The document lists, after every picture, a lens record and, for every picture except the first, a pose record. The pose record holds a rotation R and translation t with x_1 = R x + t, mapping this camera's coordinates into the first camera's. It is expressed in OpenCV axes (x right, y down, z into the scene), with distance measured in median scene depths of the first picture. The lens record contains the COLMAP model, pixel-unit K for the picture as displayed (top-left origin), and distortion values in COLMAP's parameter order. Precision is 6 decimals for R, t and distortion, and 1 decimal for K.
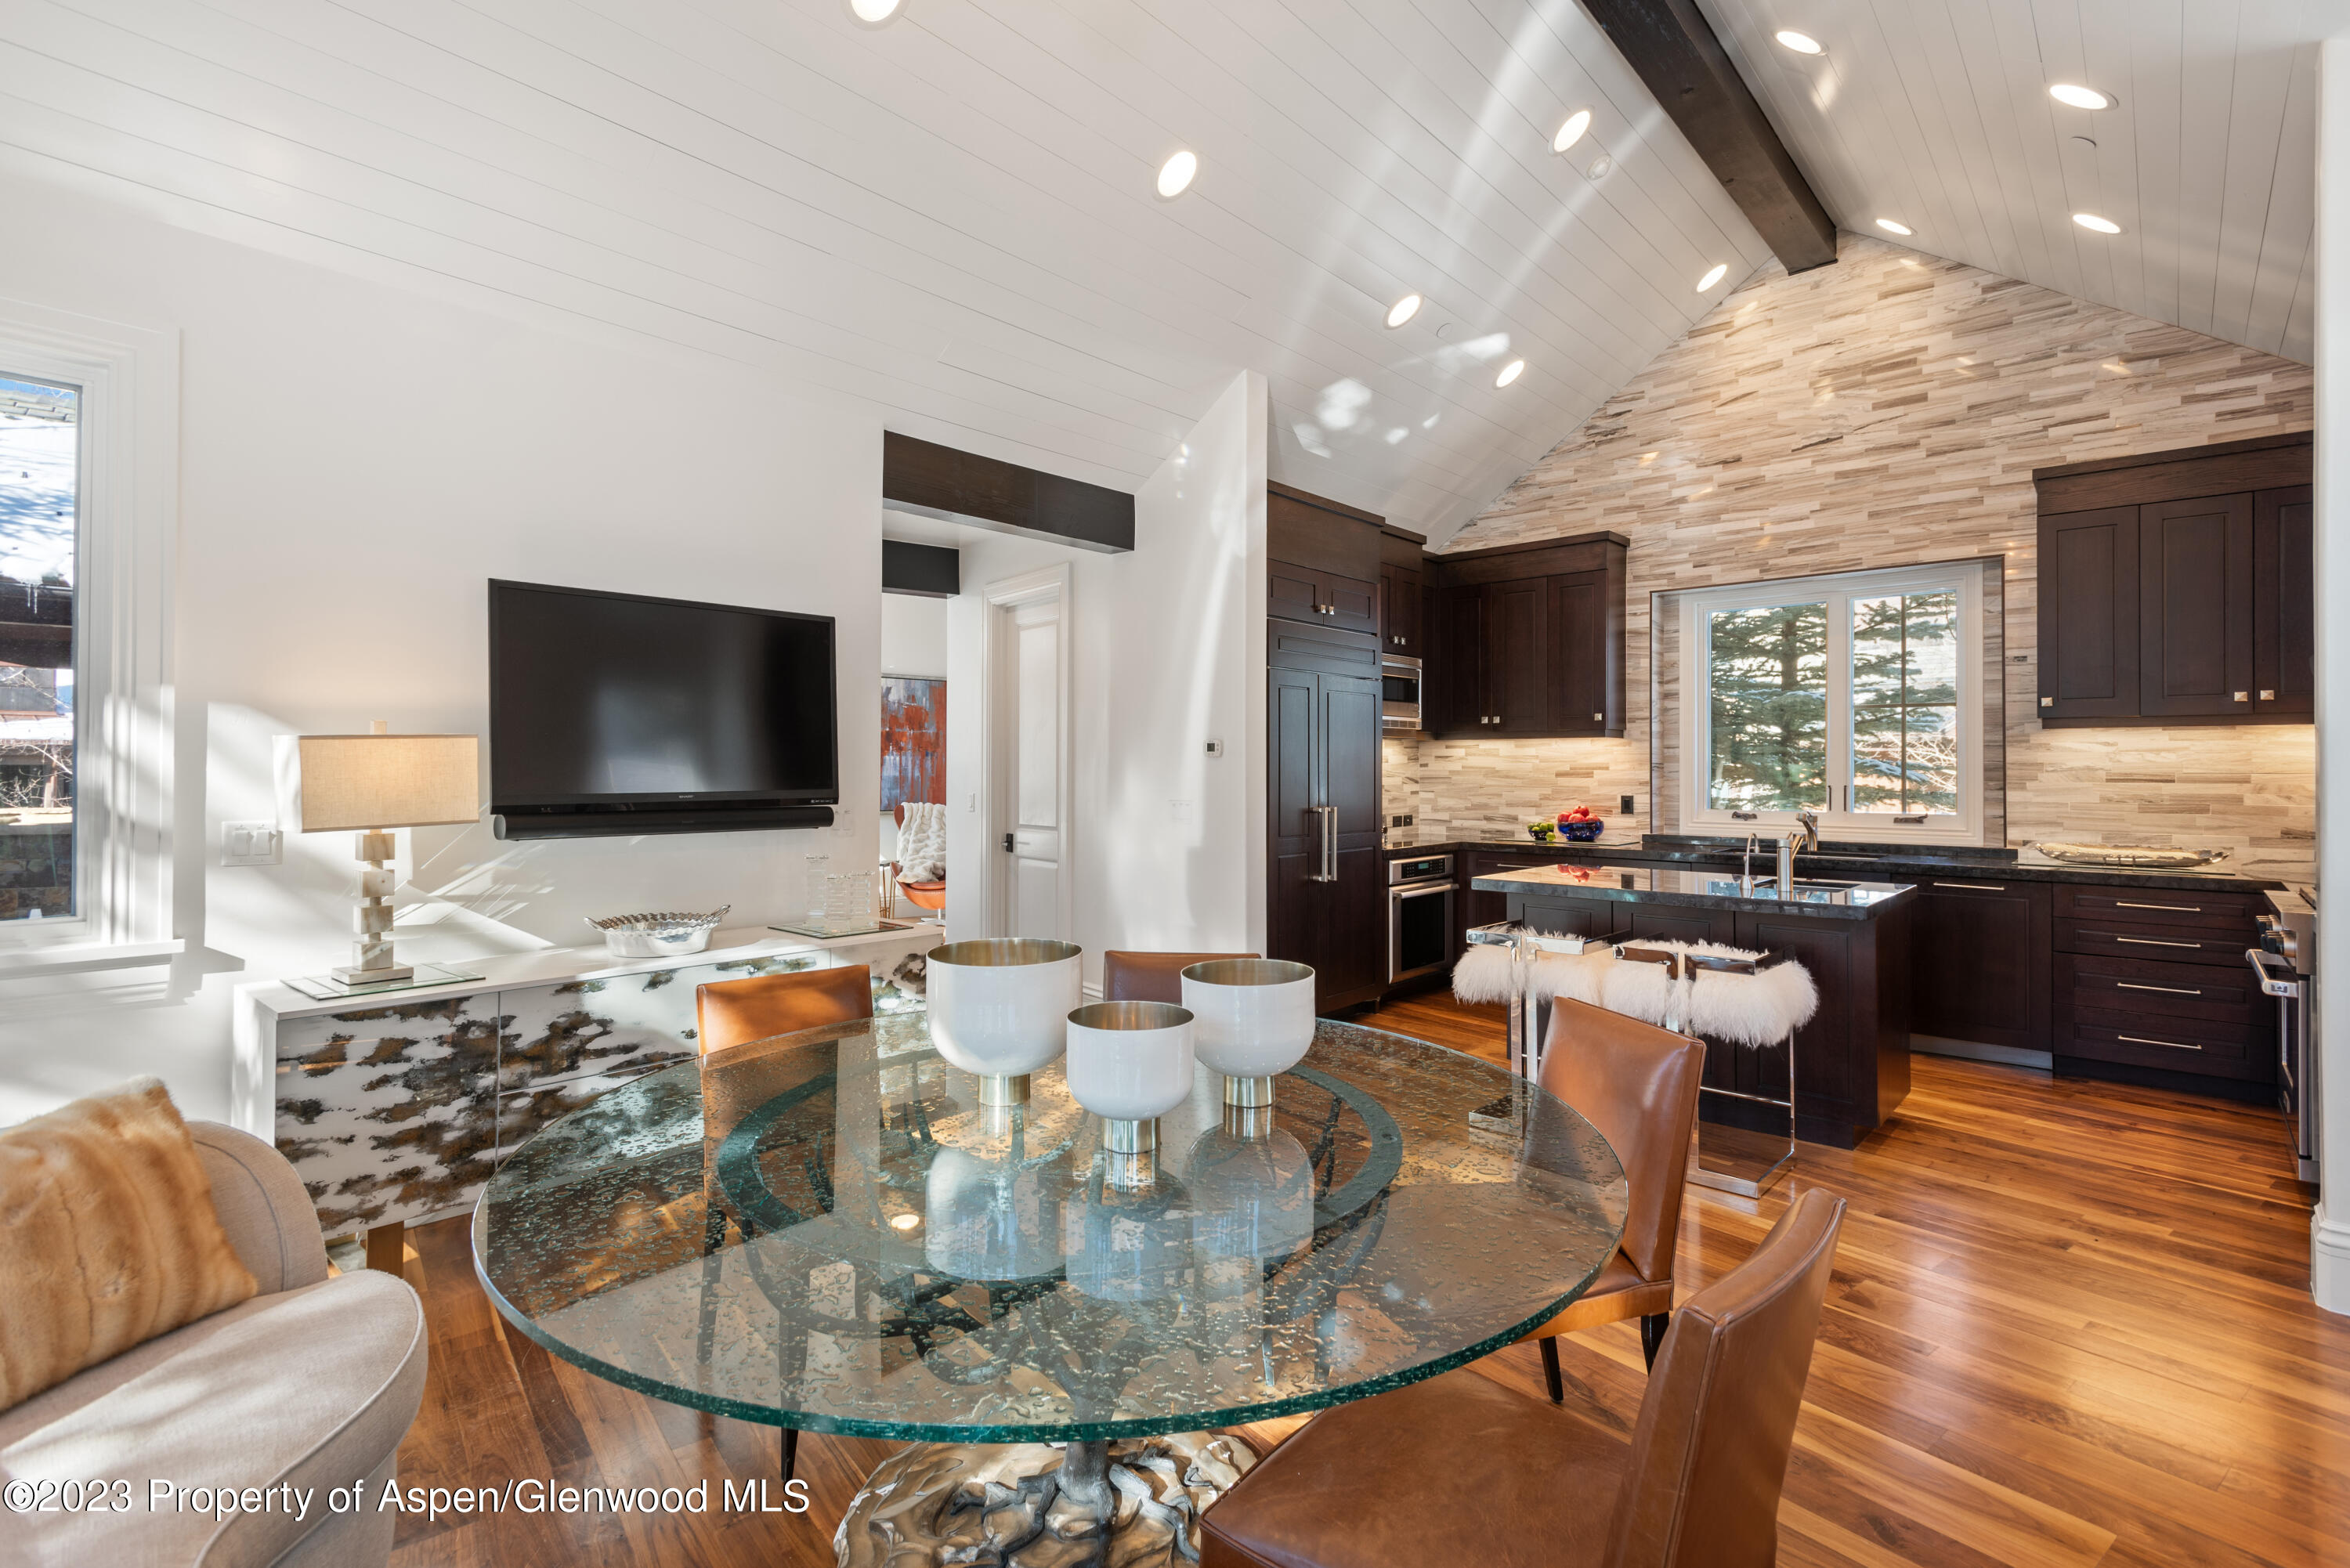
lens RADIAL K [[1117.6, 0, 1139.1], [0, 1117.6, 745.0], [0, 0, 1]] dist [0.014517, -0.004477]
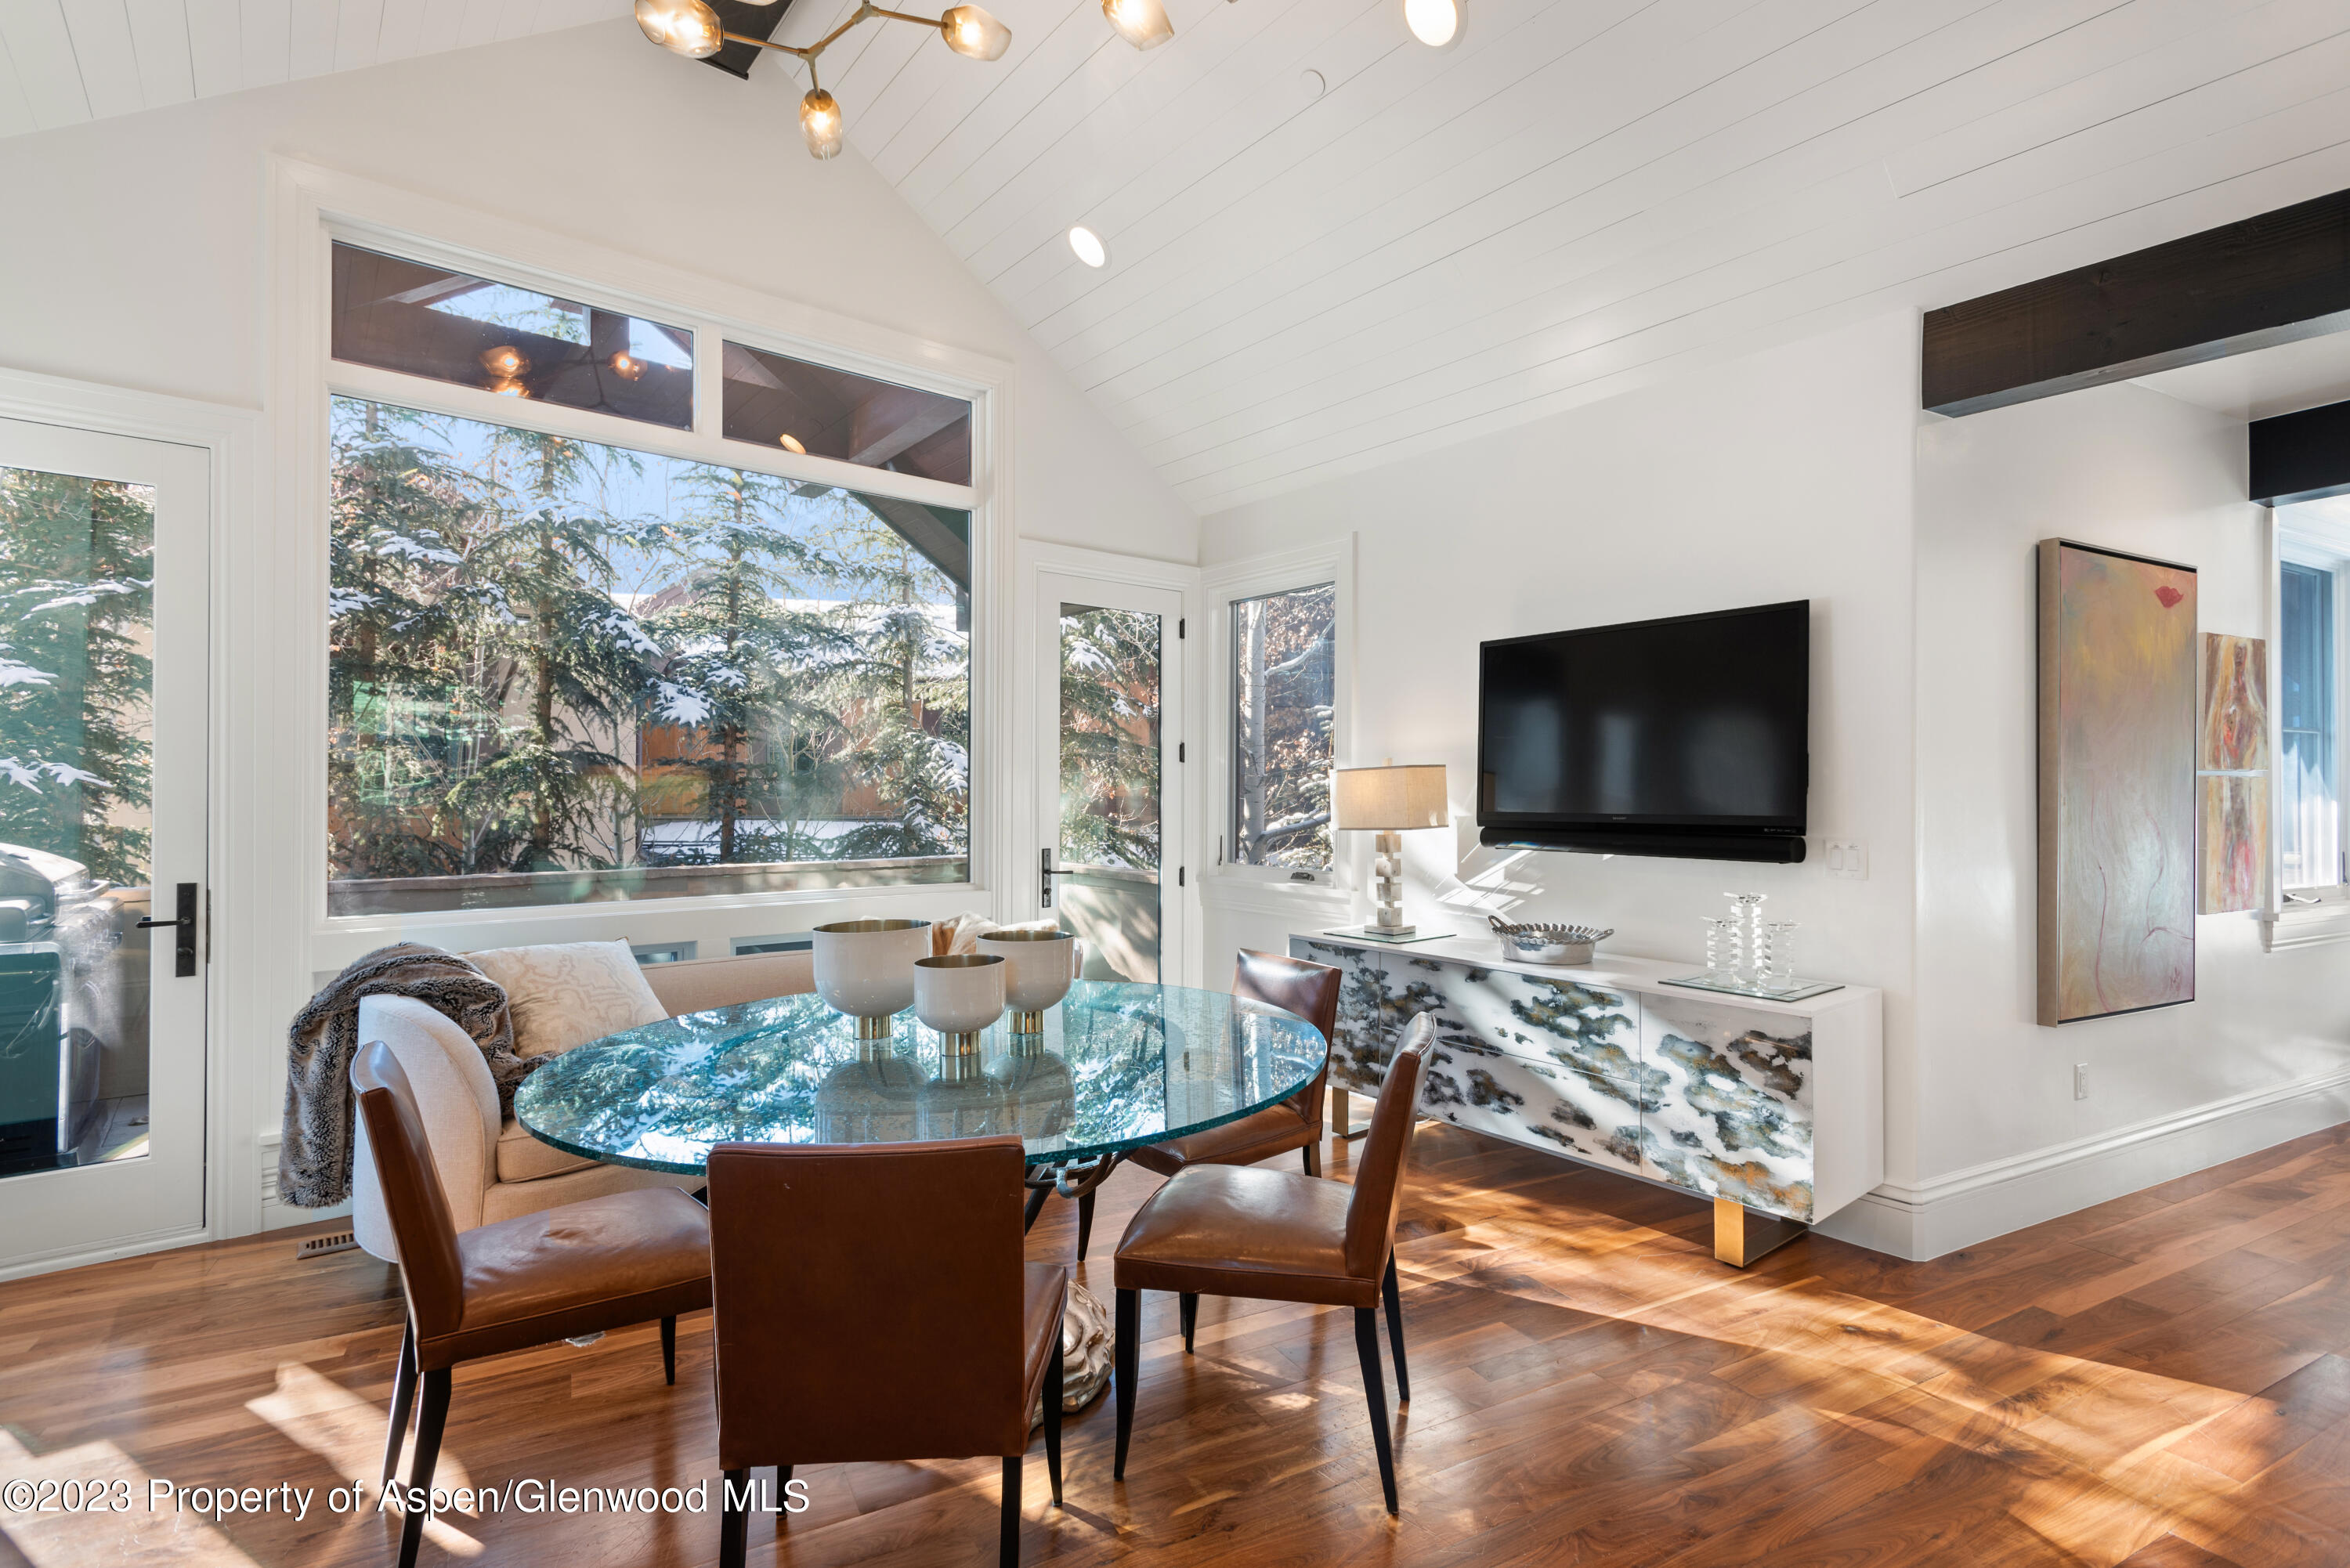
lens RADIAL K [[1117.6, 0, 1183.4], [0, 1117.6, 779.9], [0, 0, 1]] dist [0.014517, -0.004477]
pose [[-0.149397, -0.012283, -0.988701, 0.801346], [0.017715, 0.999729, -0.015097, 0.023906], [0.988619, -0.019771, -0.149139, 0.939965]]
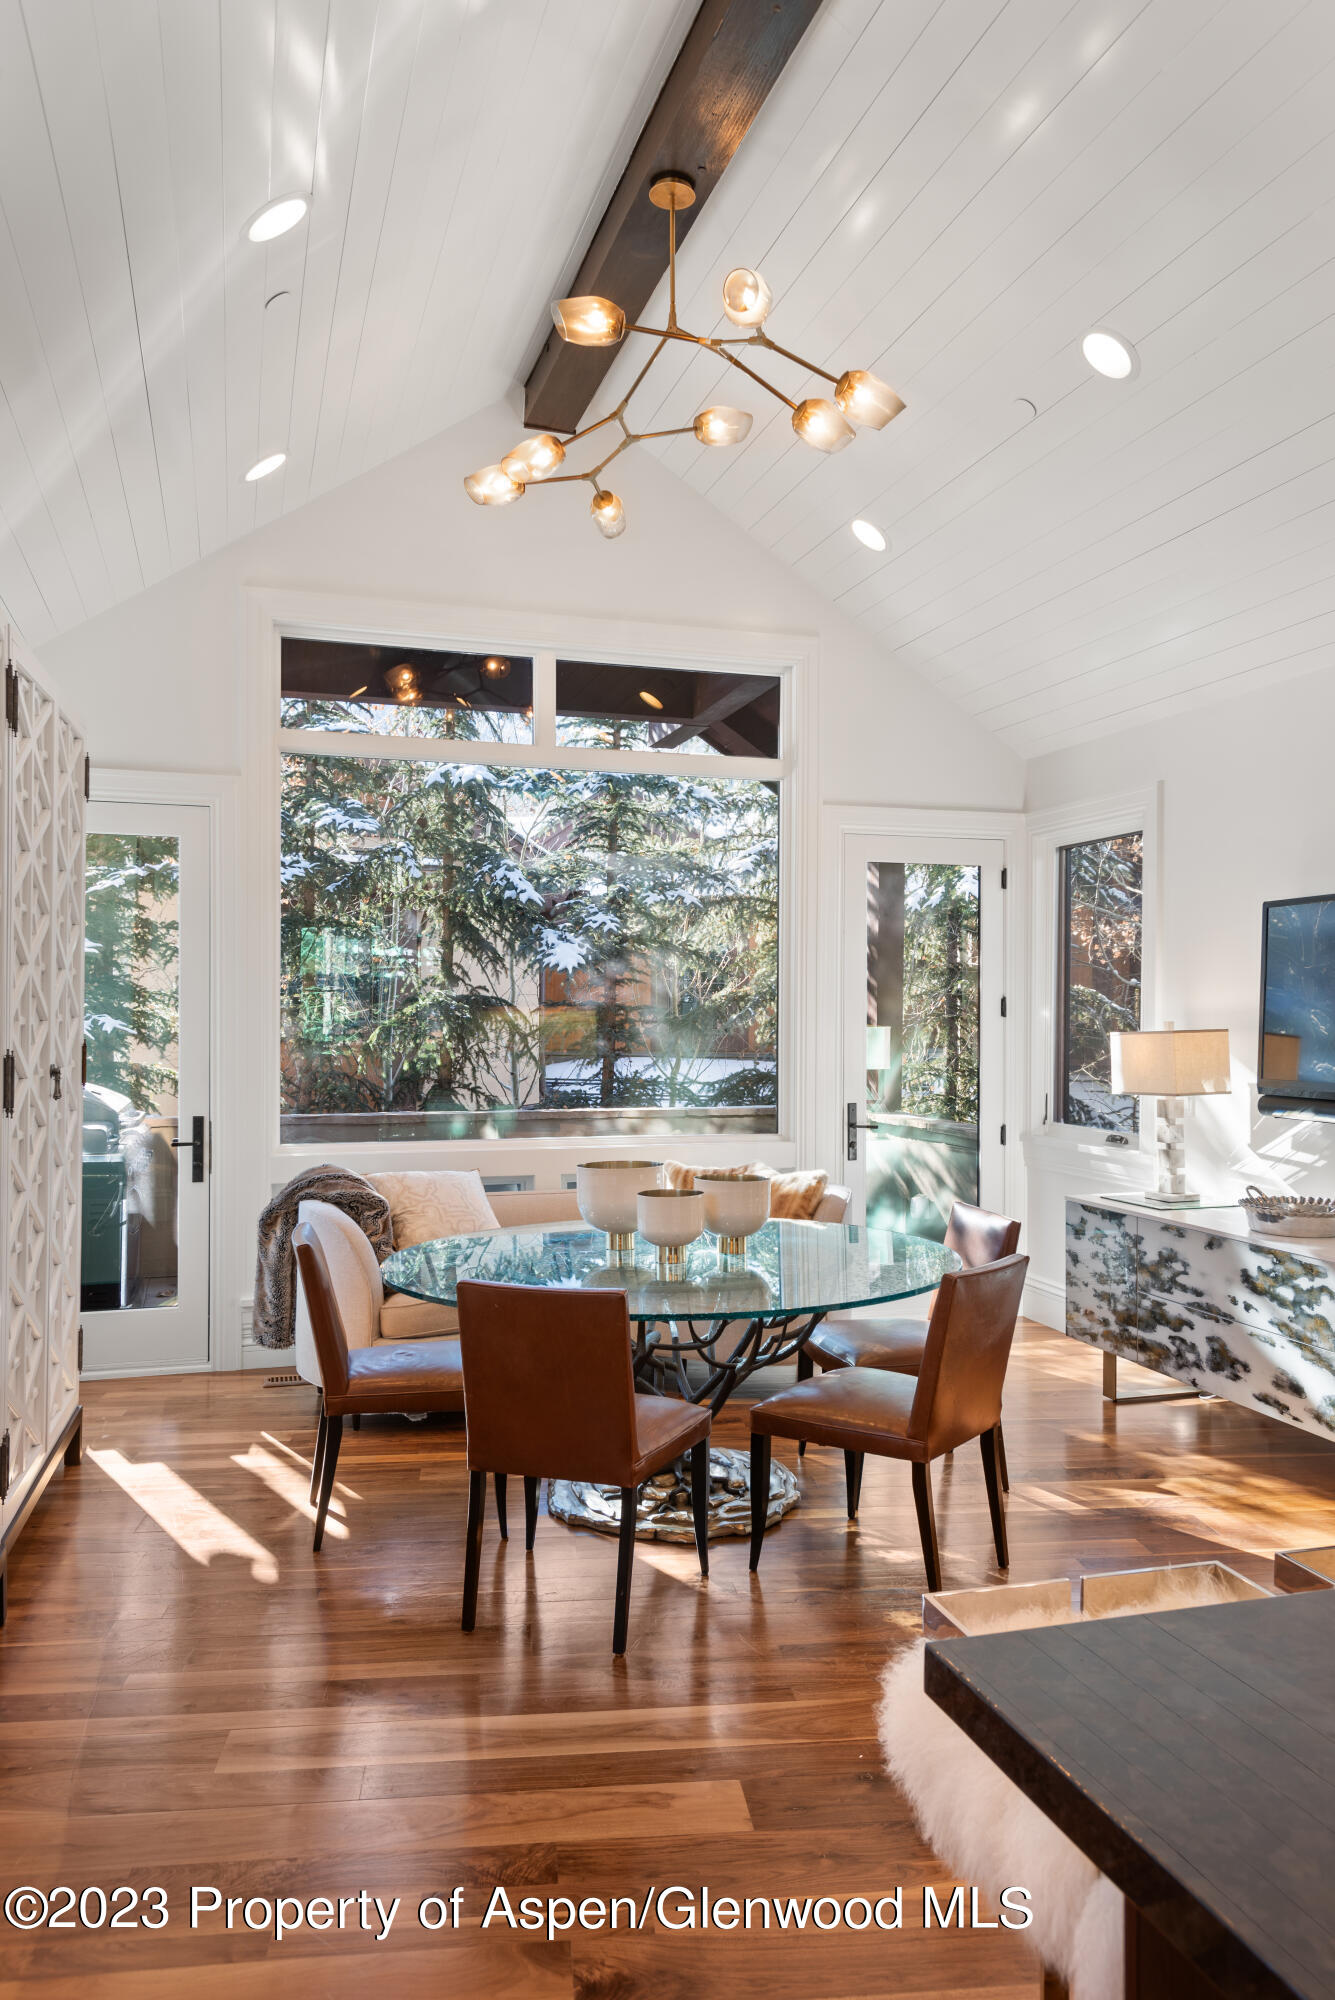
lens RADIAL K [[1427.7, 0, 668.0], [0, 1427.7, 1009.4], [0, 0, 1]] dist [0.035176, -0.000130]
pose [[-0.509649, -0.006588, -0.860357, 1.214707], [0.012522, 0.999808, -0.015073, -0.017057], [0.860292, -0.018455, -0.509468, 1.364919]]
